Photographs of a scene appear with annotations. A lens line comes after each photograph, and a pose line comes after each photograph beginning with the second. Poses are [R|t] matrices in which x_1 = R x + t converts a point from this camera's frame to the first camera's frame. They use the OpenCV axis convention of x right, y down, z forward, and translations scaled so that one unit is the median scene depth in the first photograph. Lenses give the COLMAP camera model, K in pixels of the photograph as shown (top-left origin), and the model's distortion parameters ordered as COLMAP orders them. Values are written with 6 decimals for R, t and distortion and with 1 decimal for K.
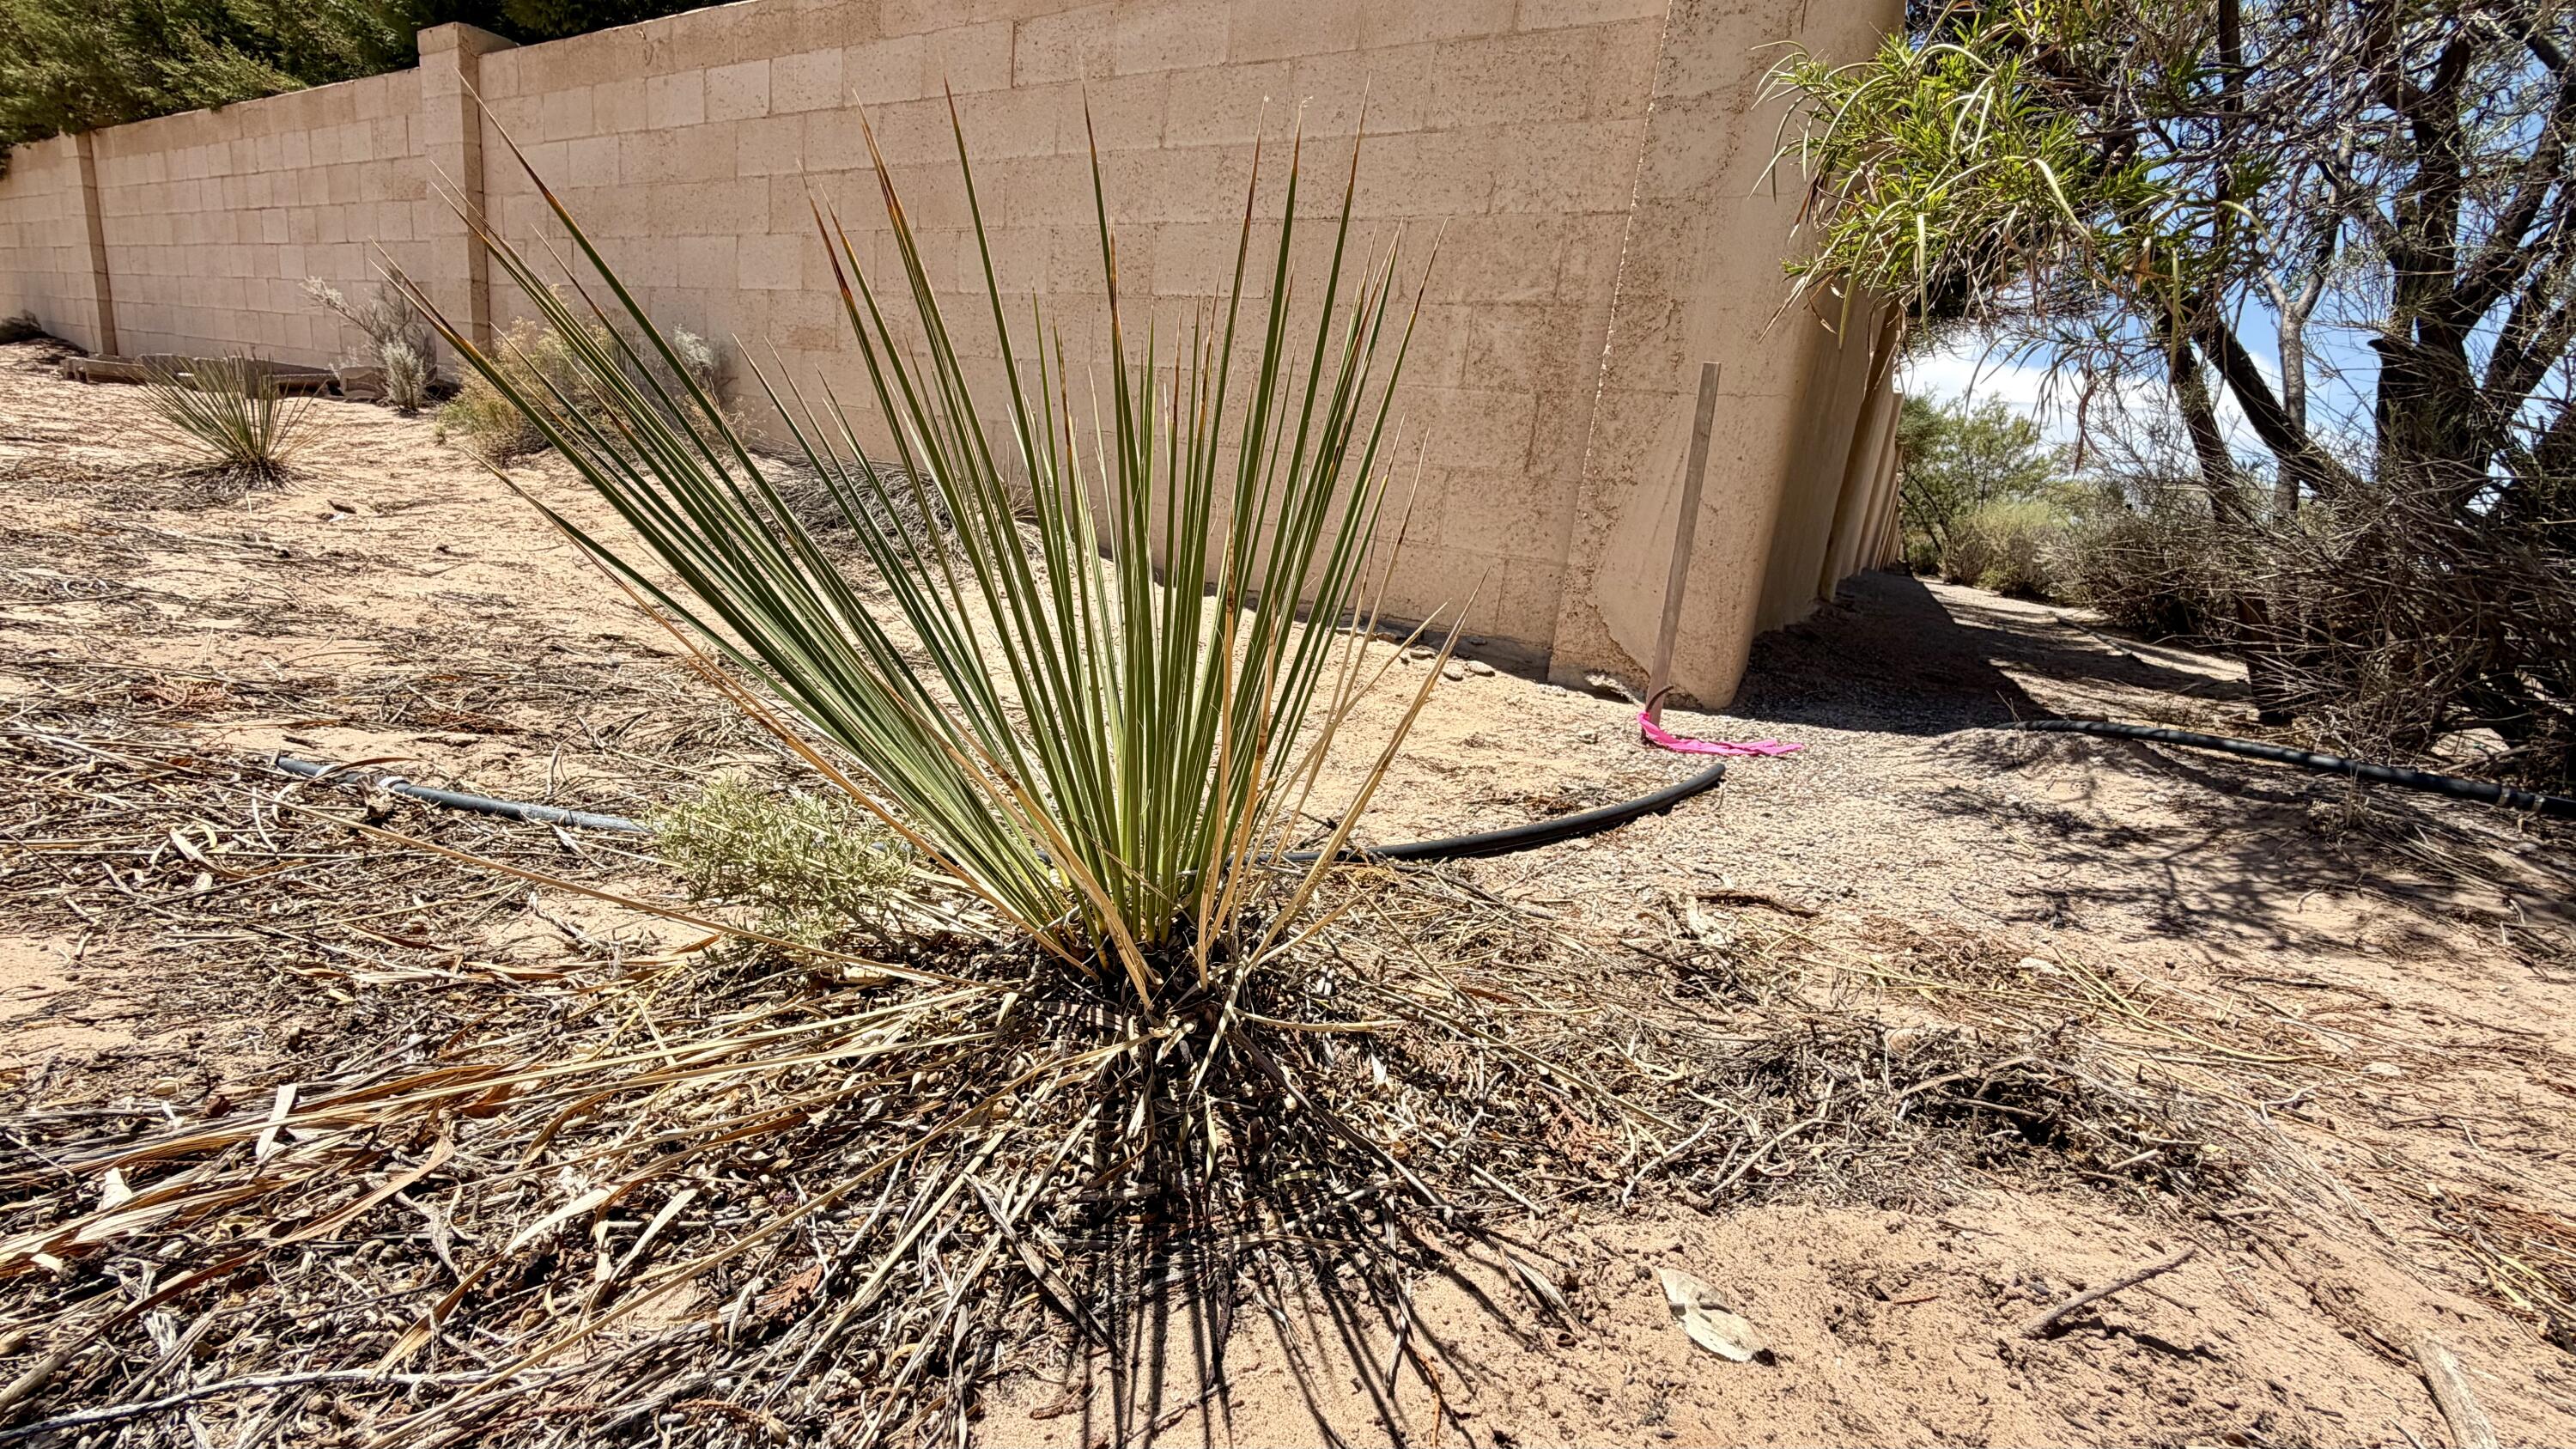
lens RADIAL K [[1028.6, 0, 1279.5], [0, 1028.6, 727.6], [0, 0, 1]] dist [0.000865, -0.000153]
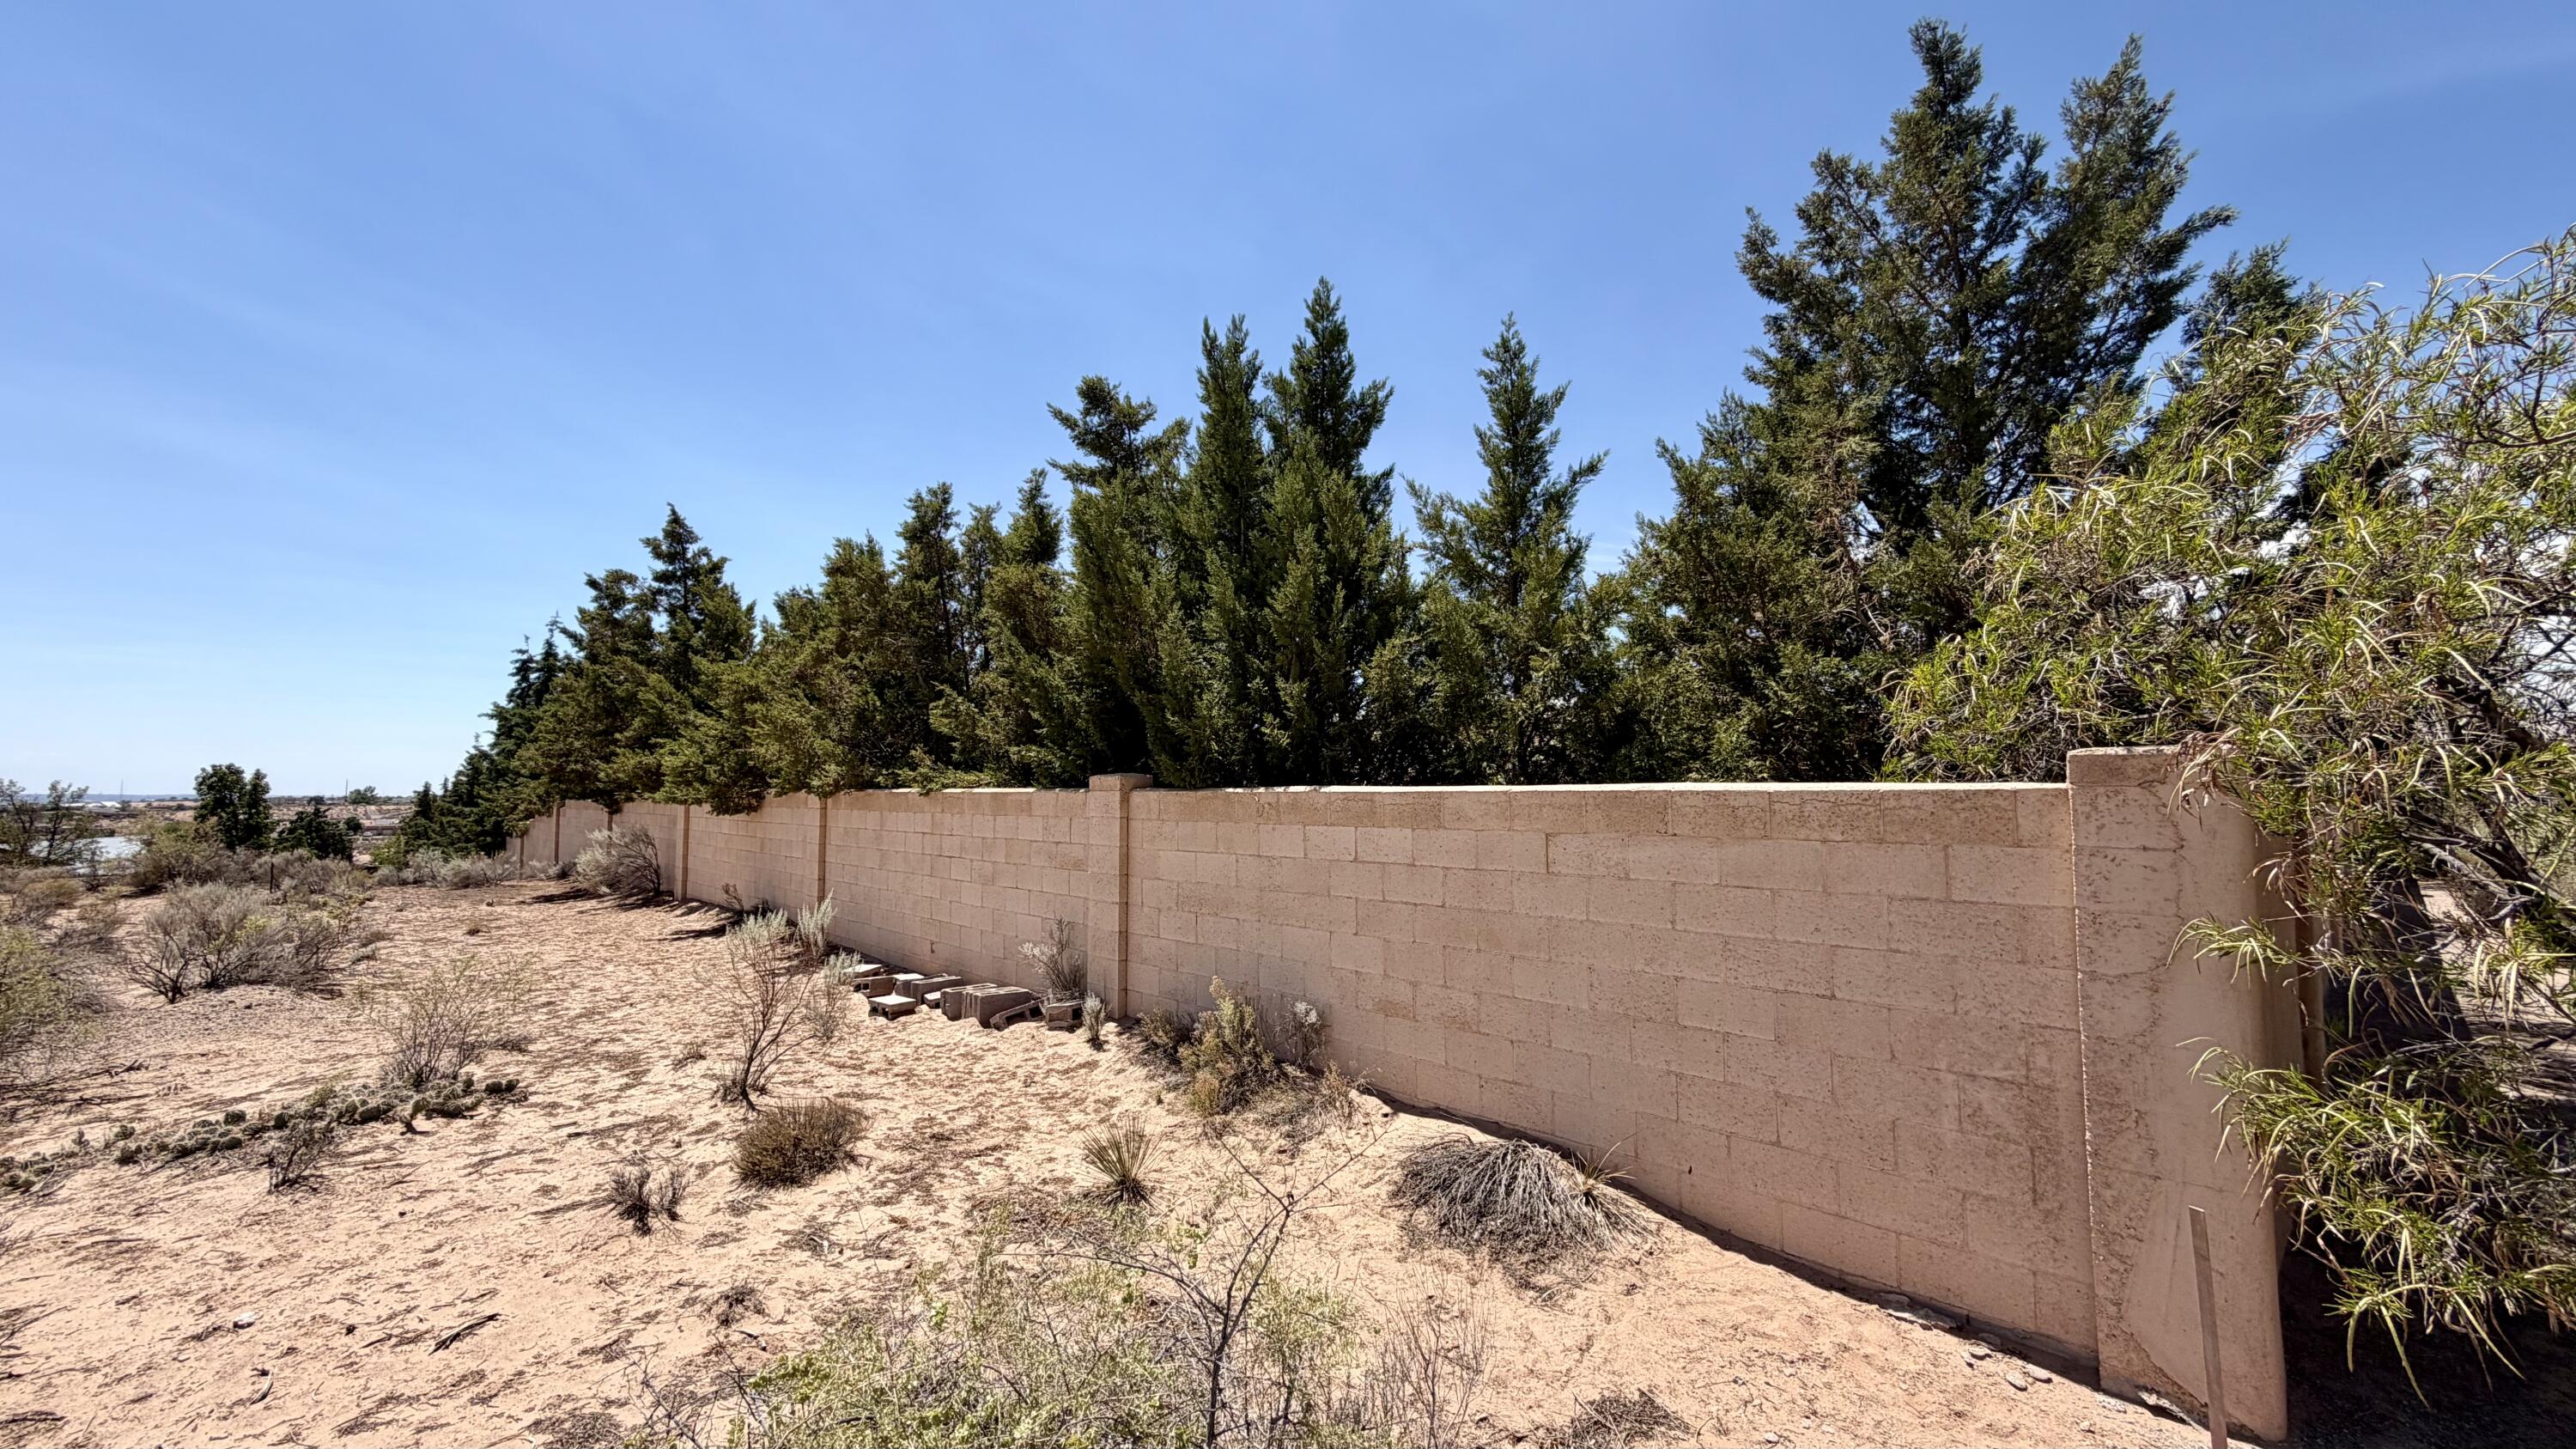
lens RADIAL K [[1028.6, 0, 1279.5], [0, 1028.6, 727.6], [0, 0, 1]] dist [0.000865, -0.000153]
pose [[0.953136, -0.139686, -0.268365, -0.251661], [0.052249, 0.949703, -0.308761, -0.476257], [0.297997, 0.280270, 0.912495, -0.691322]]
